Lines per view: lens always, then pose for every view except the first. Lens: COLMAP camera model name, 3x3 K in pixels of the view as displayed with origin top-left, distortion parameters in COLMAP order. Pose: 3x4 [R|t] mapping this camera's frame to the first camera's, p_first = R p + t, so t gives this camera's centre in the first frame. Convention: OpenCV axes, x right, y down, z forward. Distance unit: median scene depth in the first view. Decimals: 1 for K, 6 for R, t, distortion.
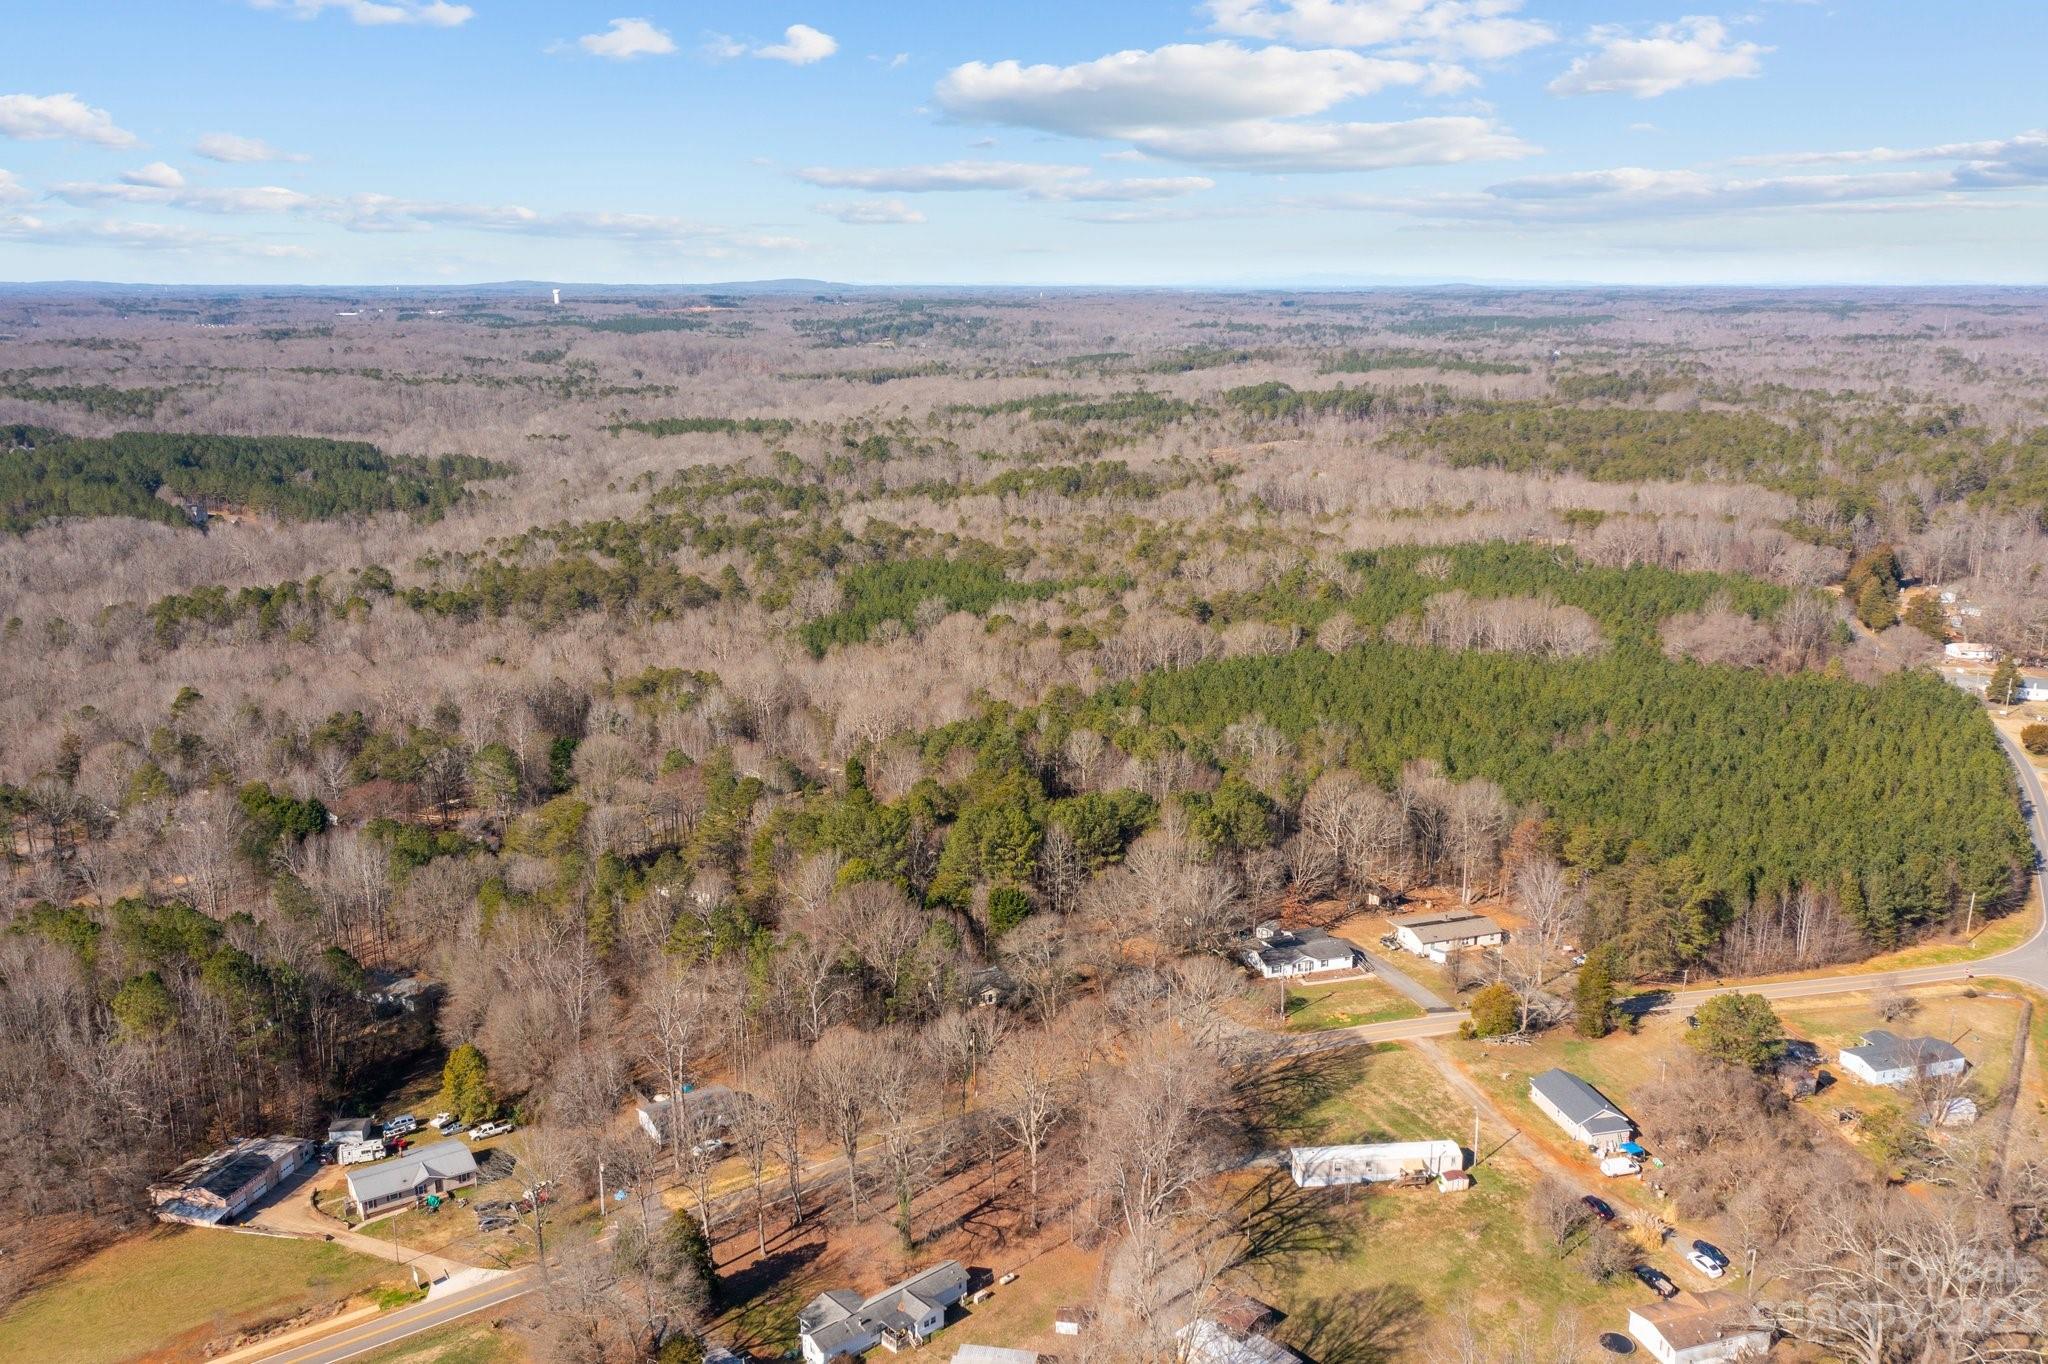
lens RADIAL K [[1662.2, 0, 1012.8], [0, 1662.2, 701.4], [0, 0, 1]] dist [-0.008993, 0.011837]
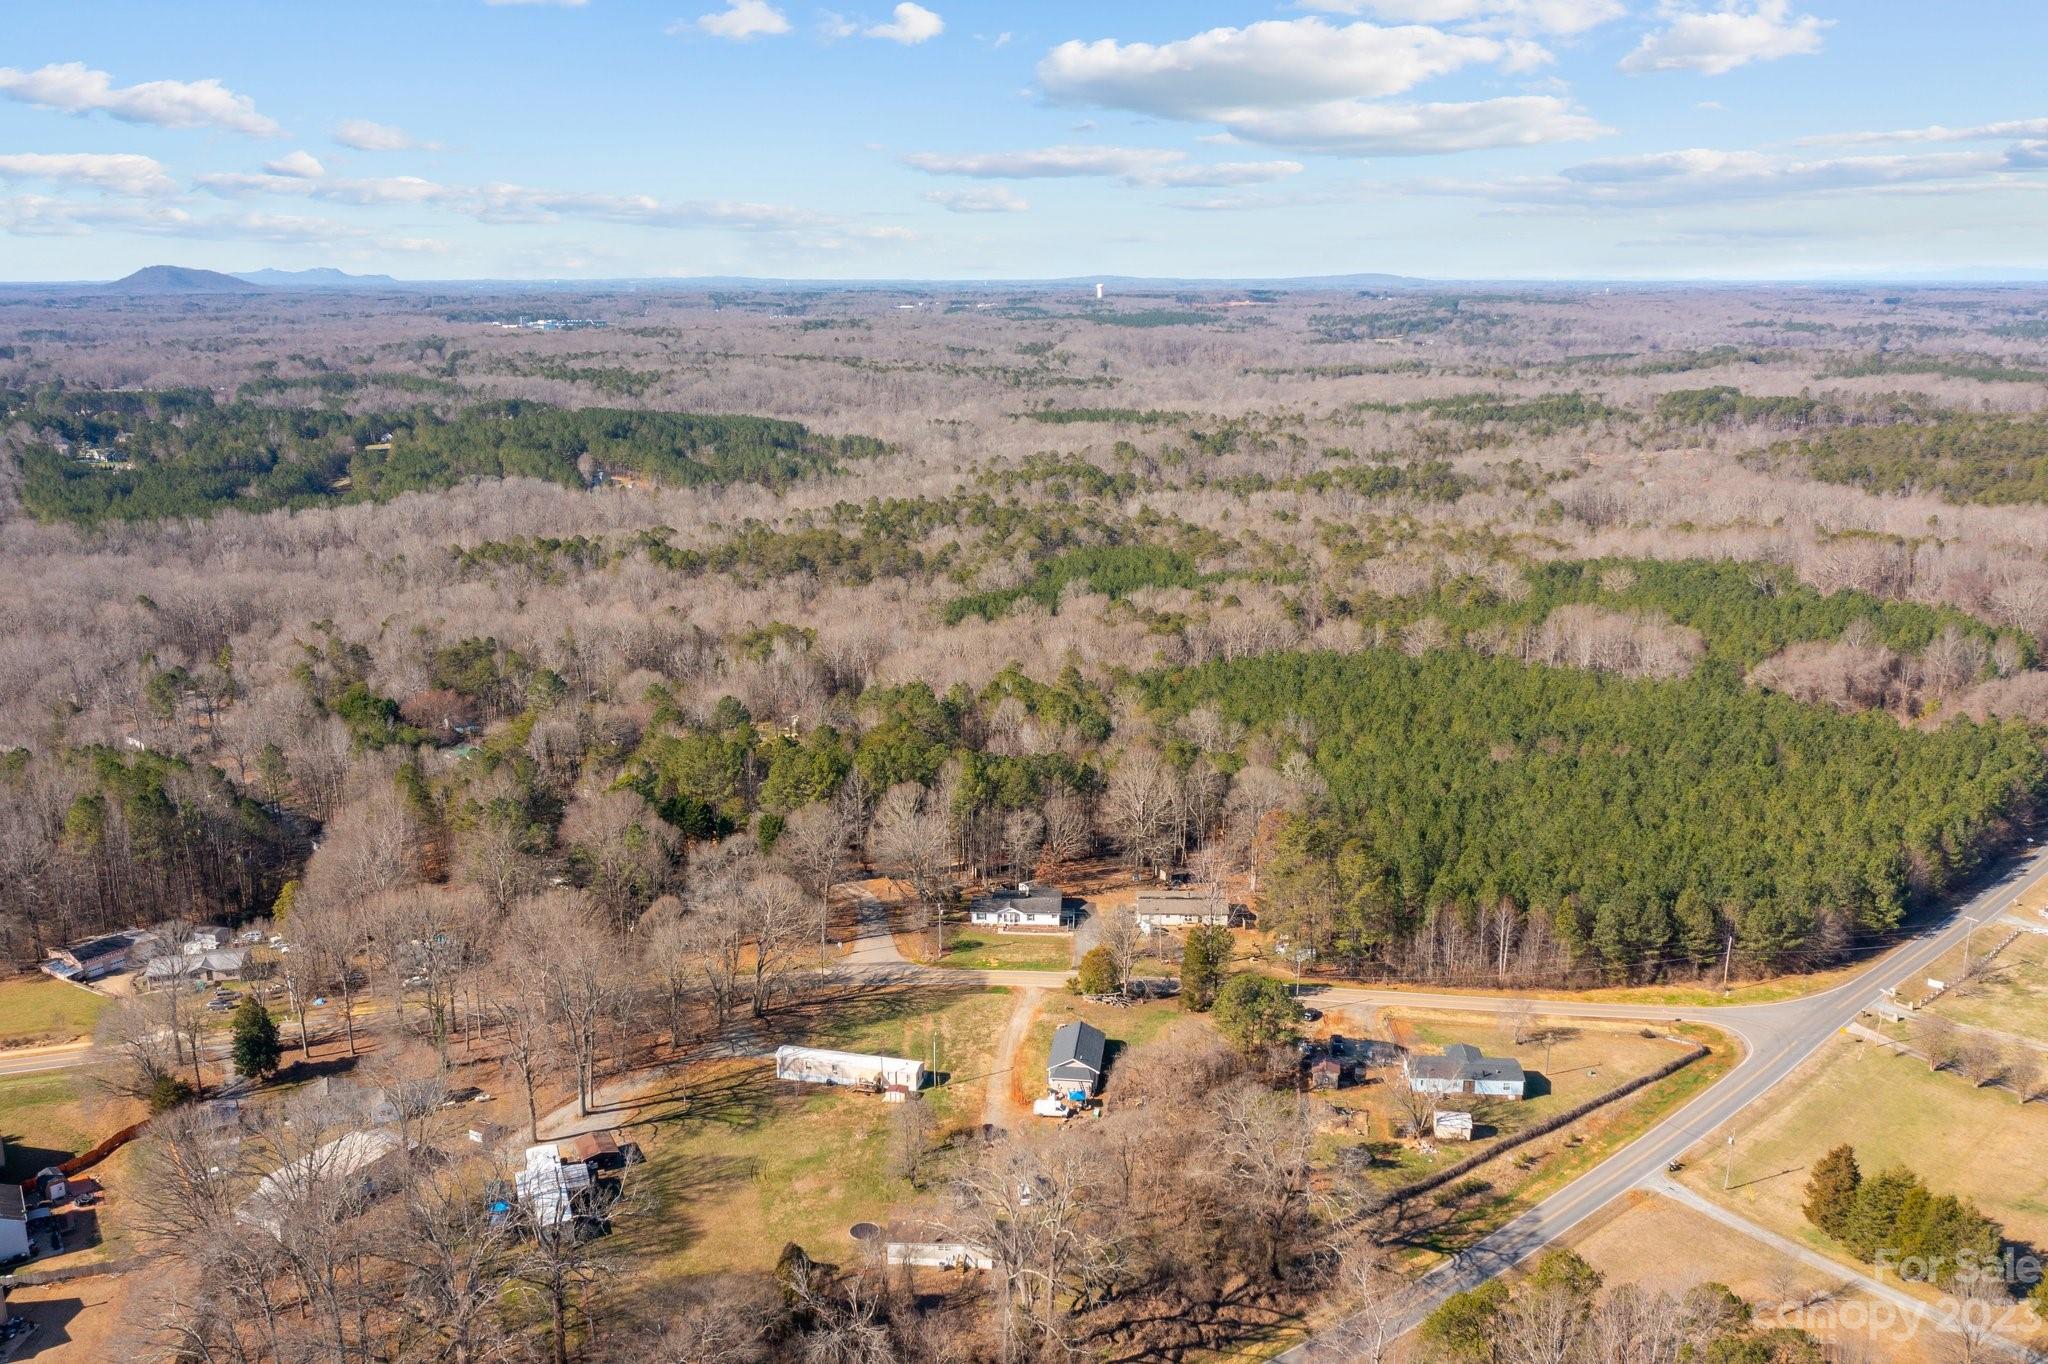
lens RADIAL K [[1681.3, 0, 1011.7], [0, 1681.3, 690.6], [0, 0, 1]] dist [-0.007033, 0.005019]
pose [[0.937504, 0.081867, -0.338206, 0.147826], [-0.083823, 0.996441, 0.008846, 0.001048], [0.337727, 0.020057, 0.941030, -0.007081]]
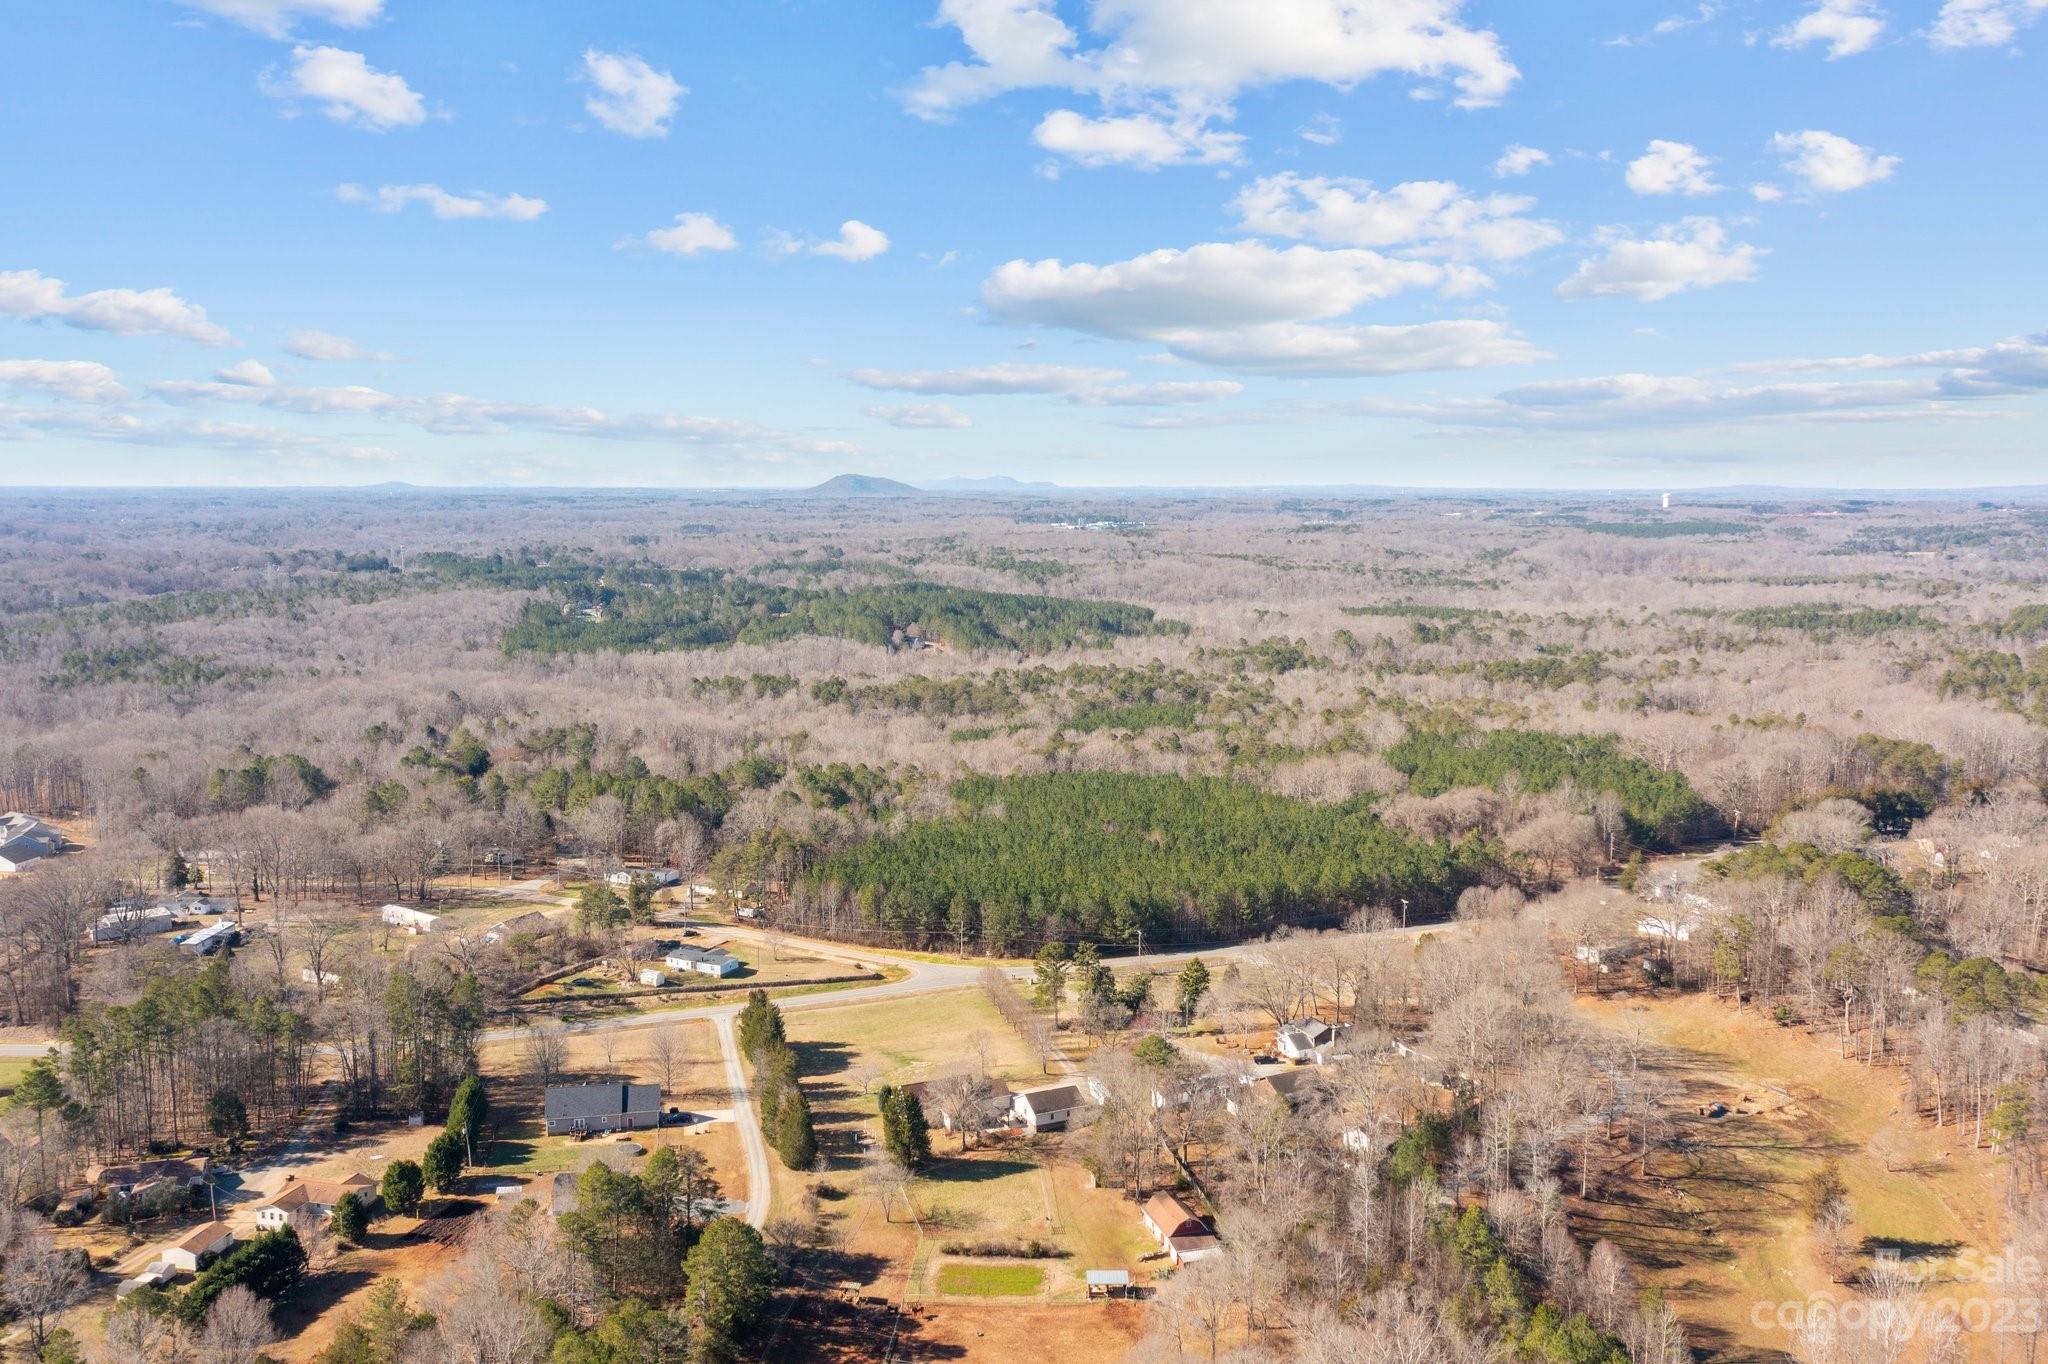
lens RADIAL K [[1691.3, 0, 1012.7], [0, 1691.3, 683.4], [0, 0, 1]] dist [-0.008556, 0.002894]
pose [[0.725222, 0.081362, -0.683691, 0.454387], [-0.170046, 0.983398, -0.063348, 0.001026], [0.667186, 0.162200, 0.727017, -0.007745]]
